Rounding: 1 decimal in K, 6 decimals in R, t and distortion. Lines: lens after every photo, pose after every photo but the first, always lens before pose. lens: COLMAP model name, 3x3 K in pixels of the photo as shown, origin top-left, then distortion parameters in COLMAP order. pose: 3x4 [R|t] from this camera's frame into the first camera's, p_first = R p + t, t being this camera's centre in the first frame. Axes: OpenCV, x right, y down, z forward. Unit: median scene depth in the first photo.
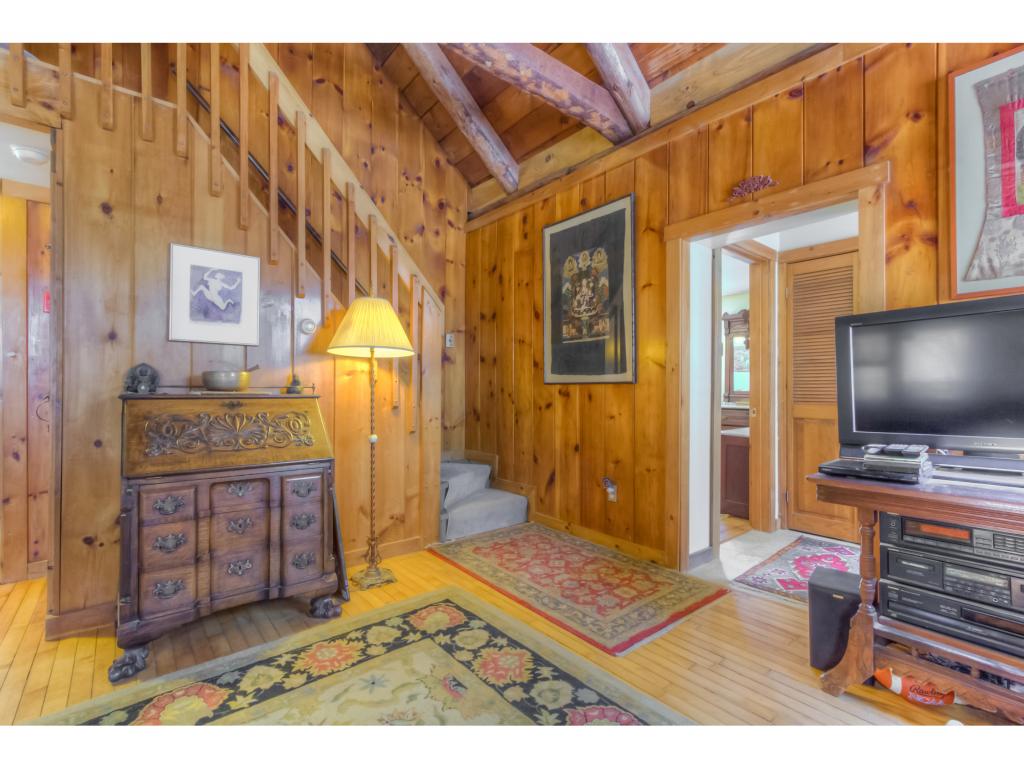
lens RADIAL K [[474.7, 0, 483.2], [0, 474.7, 388.5], [0, 0, 1]] dist [0.000887, 0.000096]
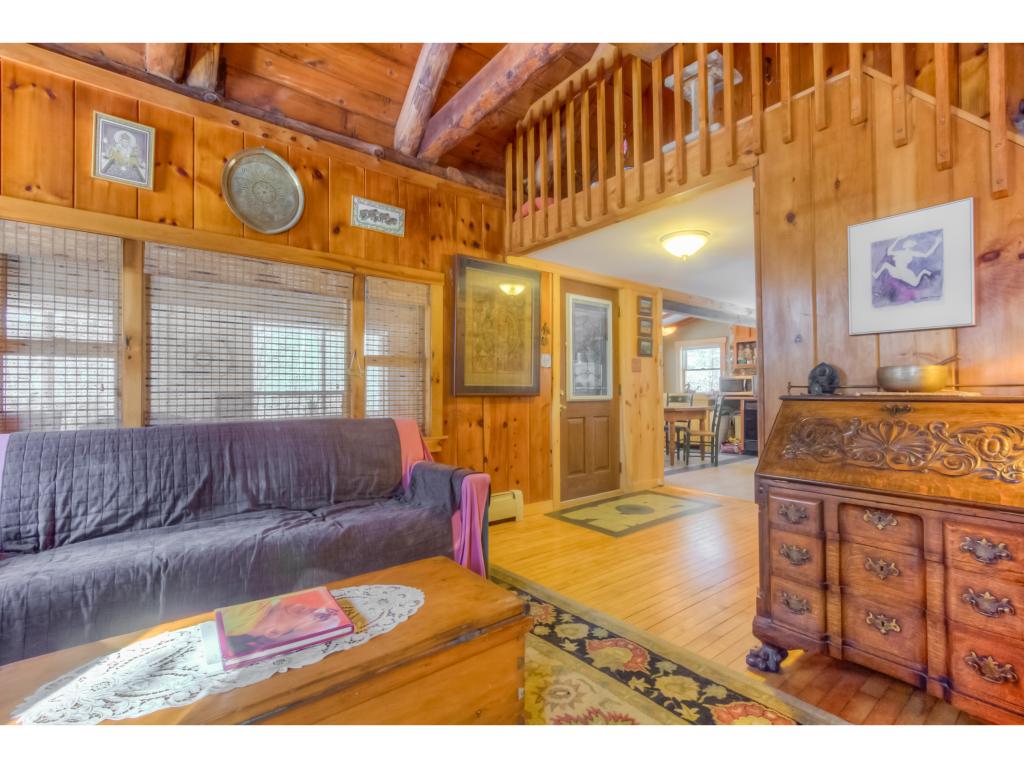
lens RADIAL K [[465.8, 0, 517.6], [0, 465.8, 385.3], [0, 0, 1]] dist [0.000978, 0.000375]
pose [[0.016104, -0.017072, -0.999725, 0.216483], [0.008680, 0.999819, -0.016933, 0.002602], [0.999833, -0.008405, 0.016249, 0.378696]]
